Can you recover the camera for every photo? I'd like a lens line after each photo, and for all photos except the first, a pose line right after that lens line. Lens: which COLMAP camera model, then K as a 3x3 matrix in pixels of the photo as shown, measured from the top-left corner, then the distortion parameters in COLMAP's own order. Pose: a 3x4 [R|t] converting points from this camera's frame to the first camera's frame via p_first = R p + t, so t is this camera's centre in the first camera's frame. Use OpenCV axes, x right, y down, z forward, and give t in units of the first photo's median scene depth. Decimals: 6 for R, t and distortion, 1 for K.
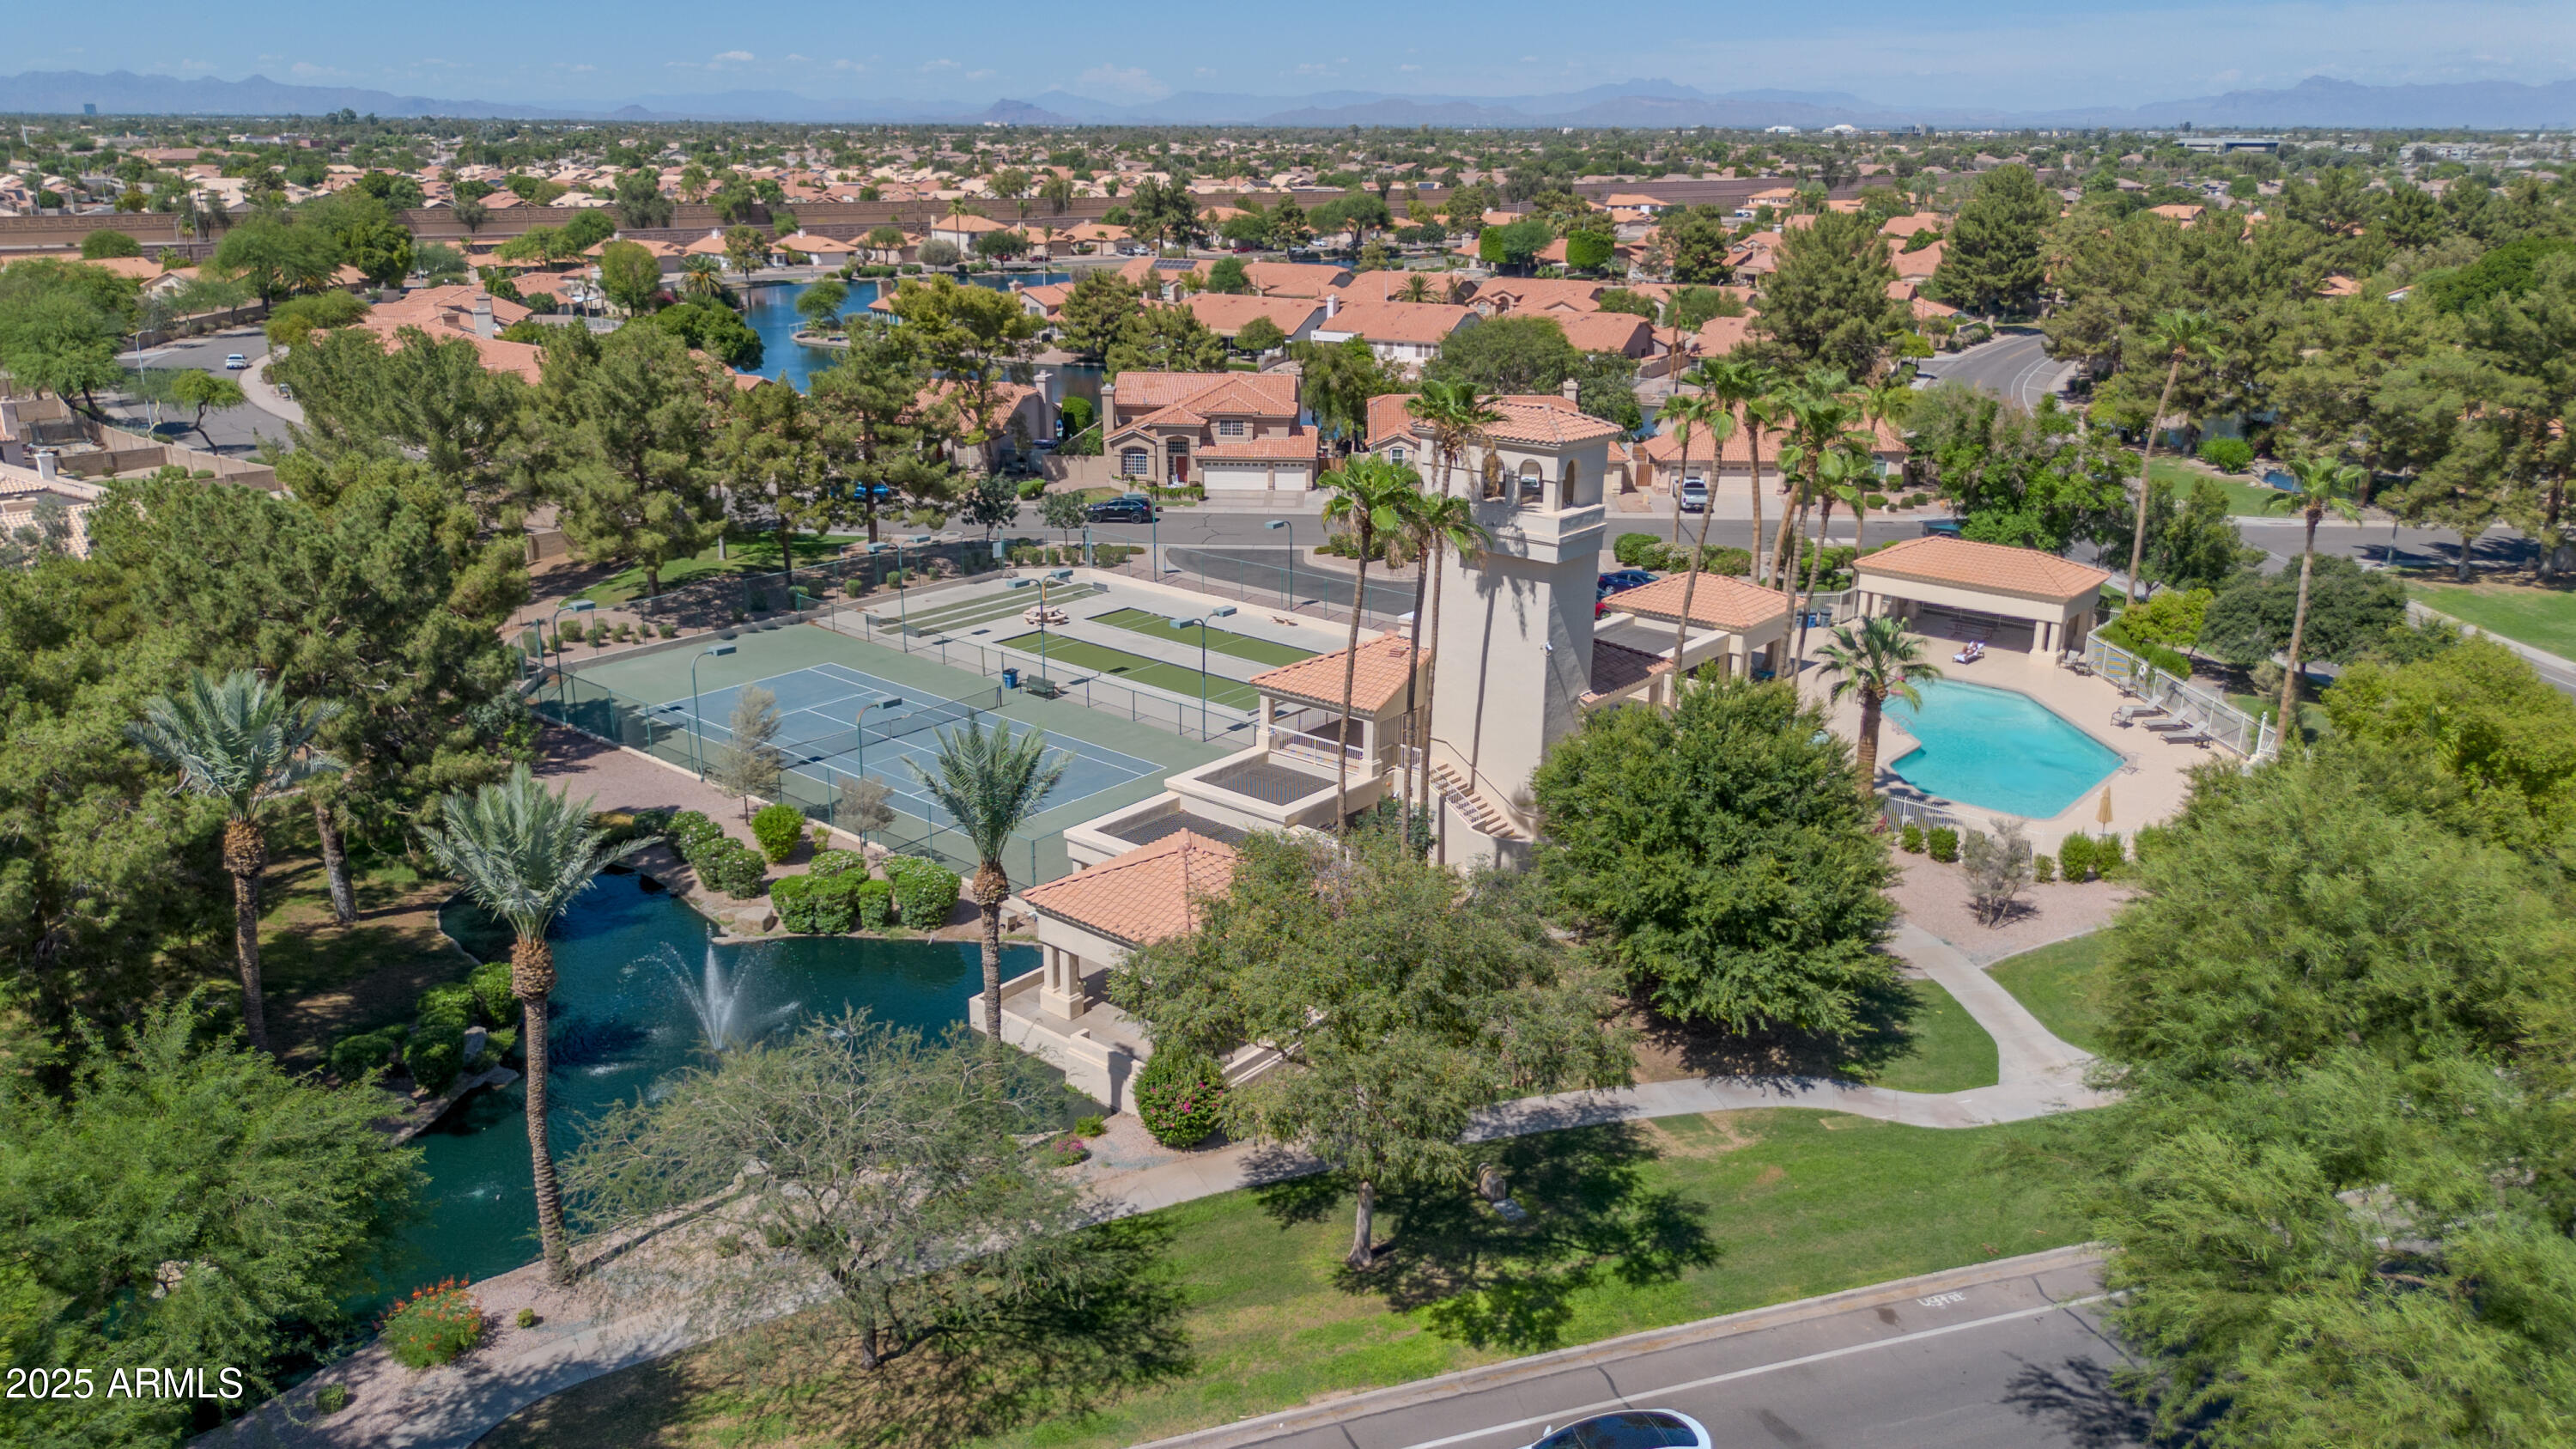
lens RADIAL K [[1859.7, 0, 1288.0], [0, 1859.7, 724.5], [0, 0, 1]] dist [0.073938, -0.059632]
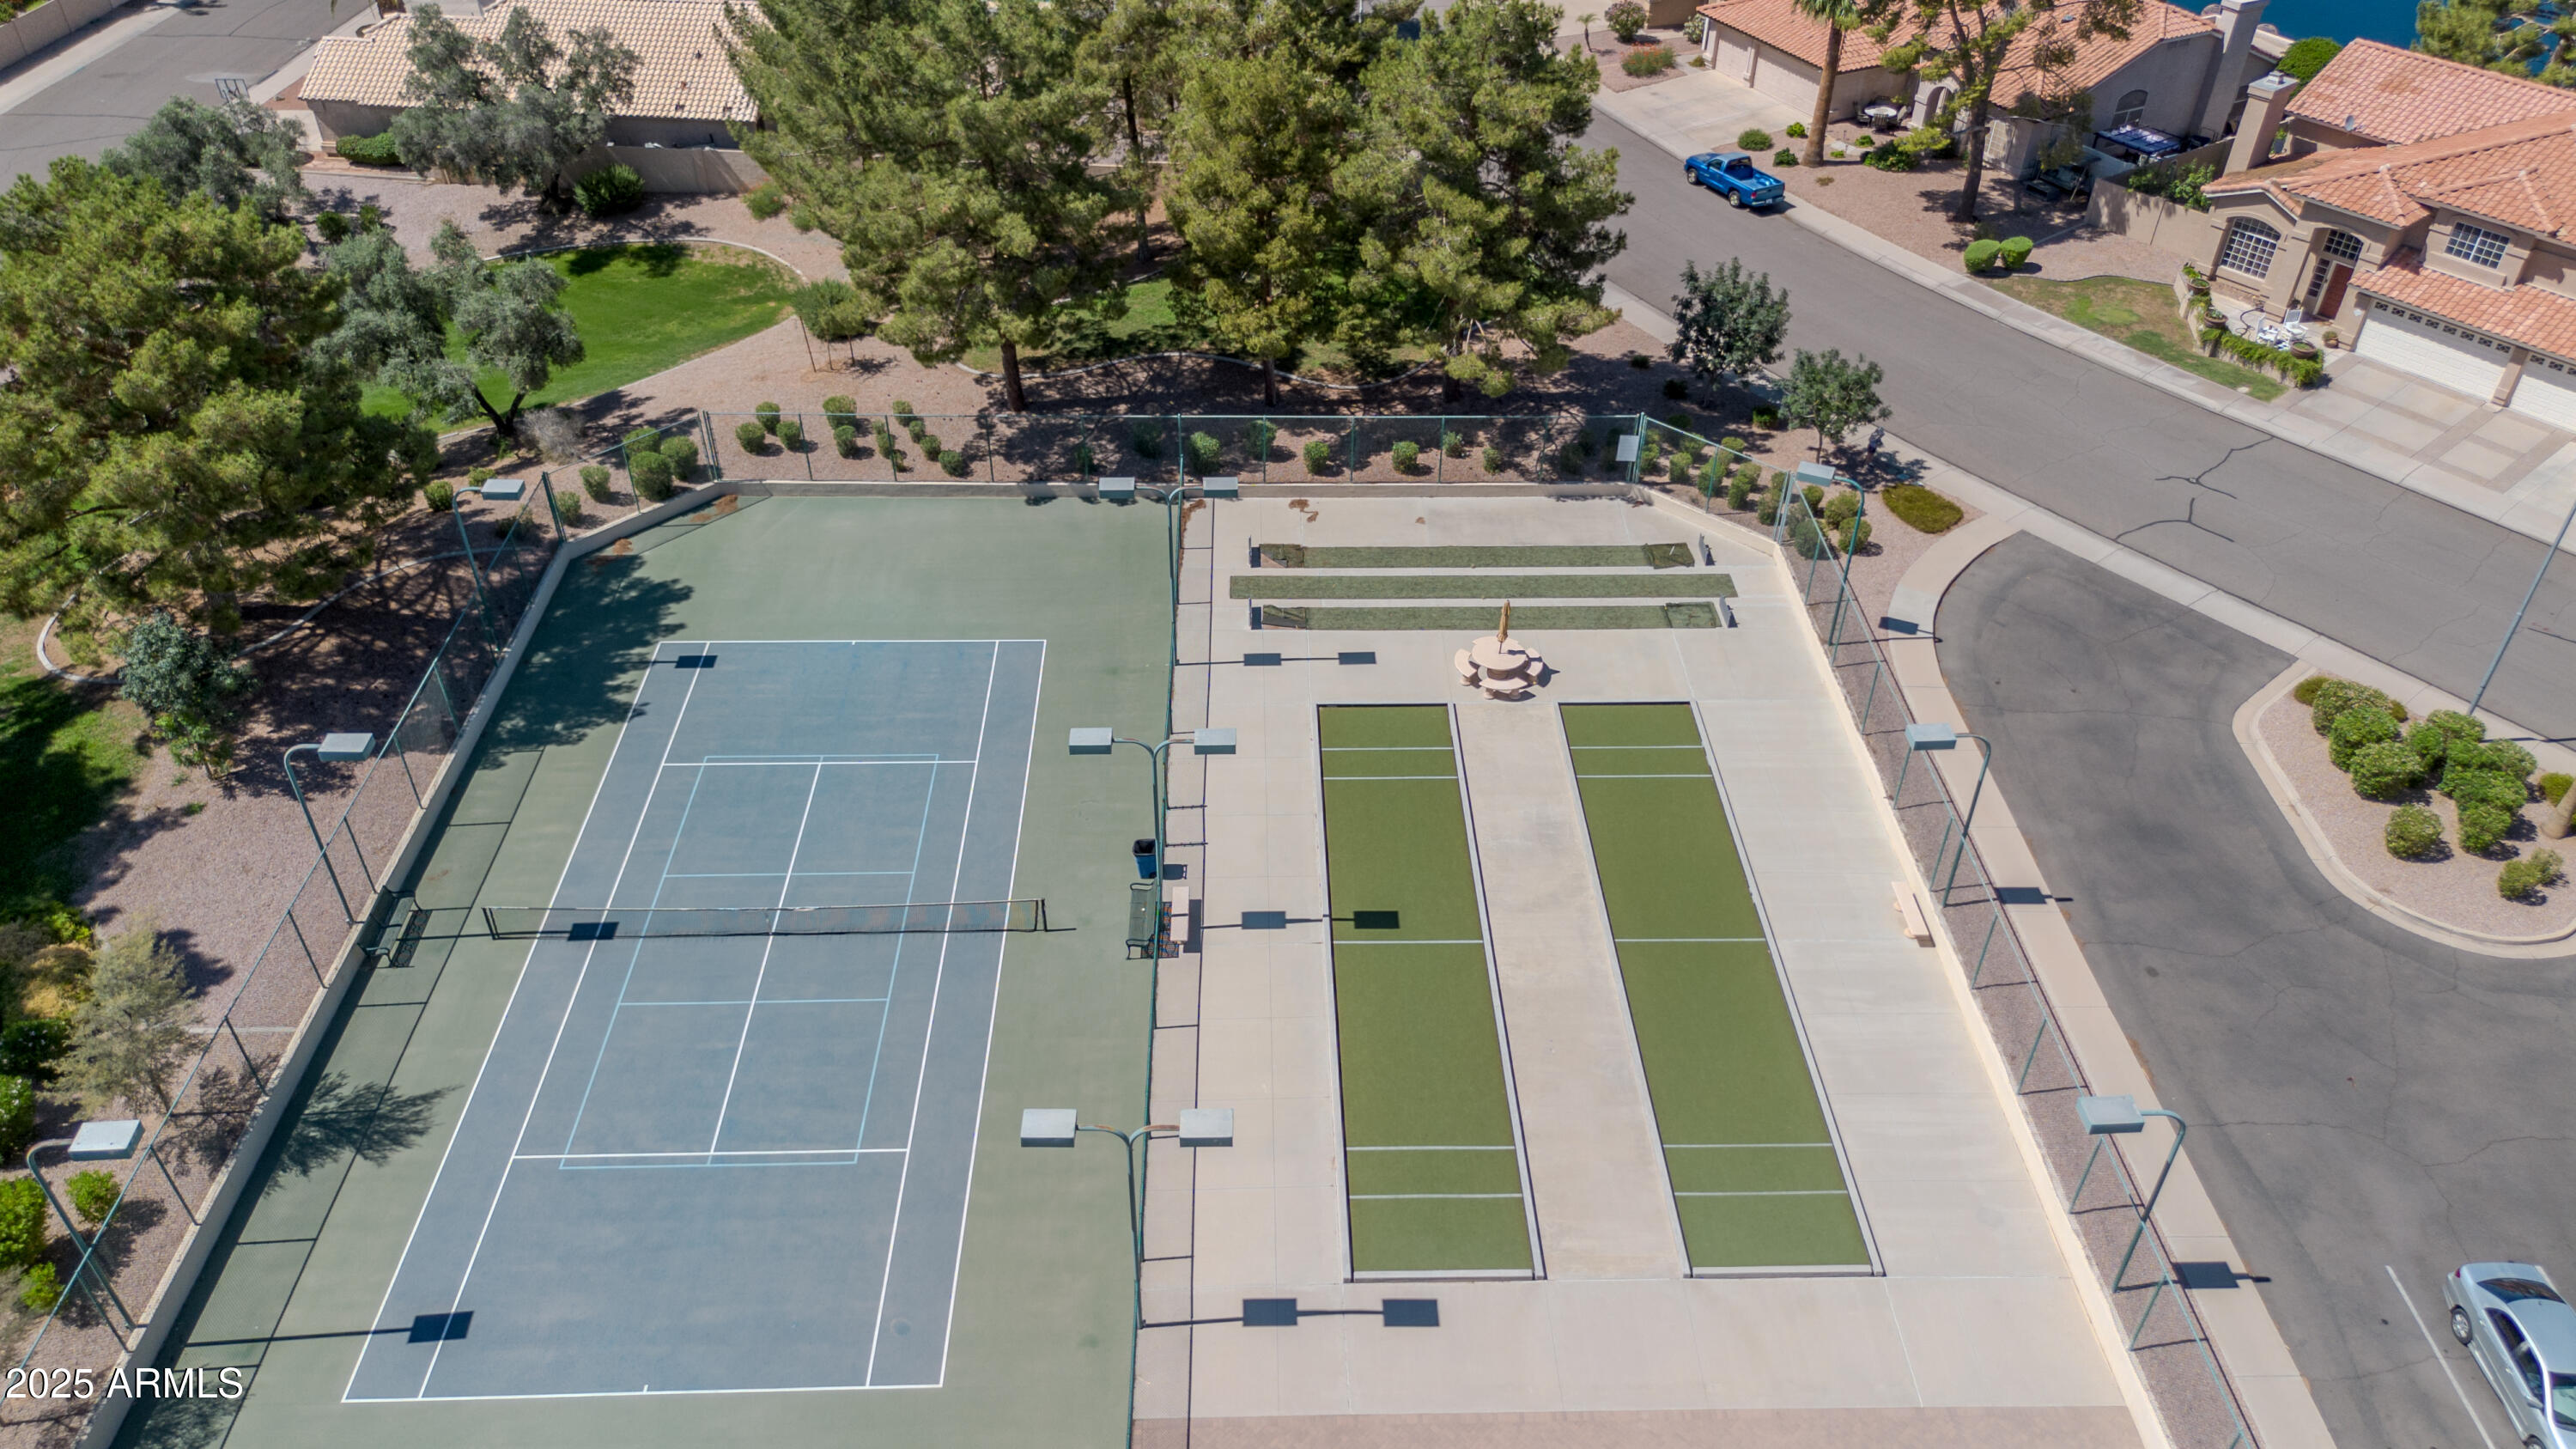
lens RADIAL K [[1854.0, 0, 1288.0], [0, 1854.0, 724.5], [0, 0, 1]] dist [0.084816, -0.071750]
pose [[0.669929, 0.461161, -0.581830, 0.114788], [-0.237980, 0.875724, 0.420087, -0.211789], [0.703250, -0.142964, 0.696420, 0.526045]]
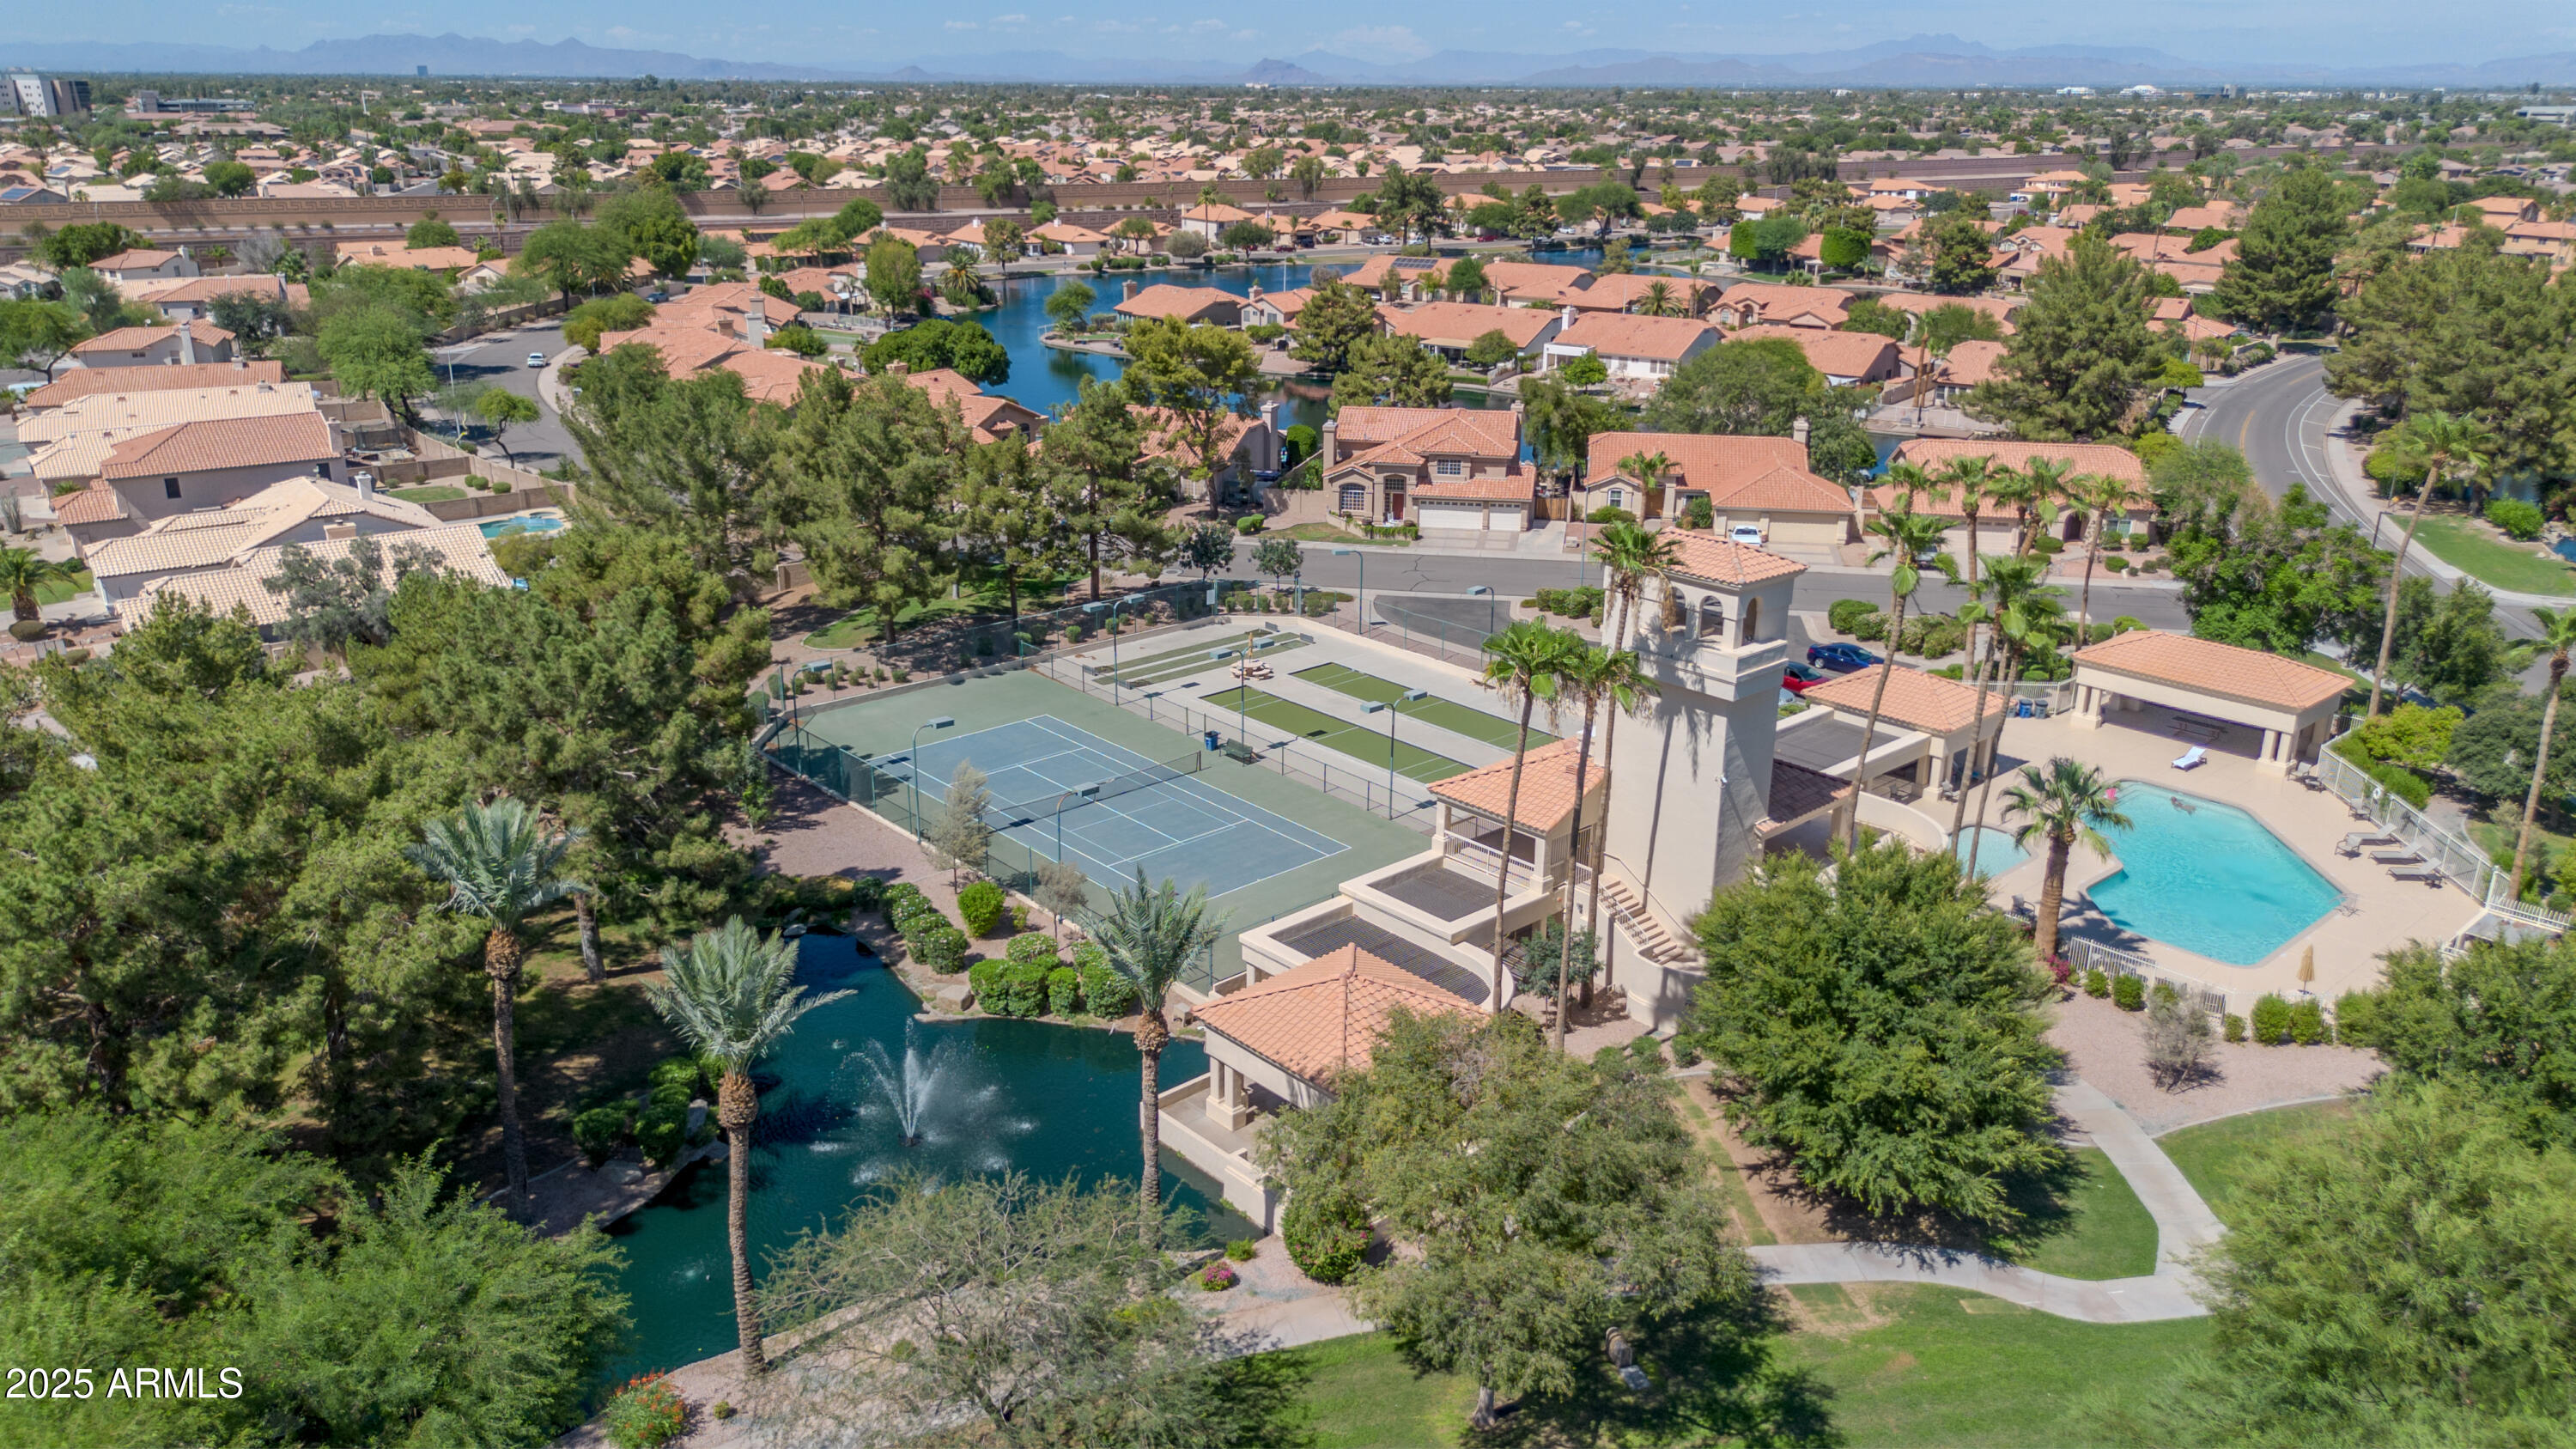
lens RADIAL K [[1854.0, 0, 1288.0], [0, 1854.0, 724.5], [0, 0, 1]] dist [0.084816, -0.071750]
pose [[0.991202, 0.044329, -0.124714, 0.017262], [-0.041384, 0.998802, 0.026107, -0.049192], [0.125722, -0.020716, 0.991849, -0.017577]]
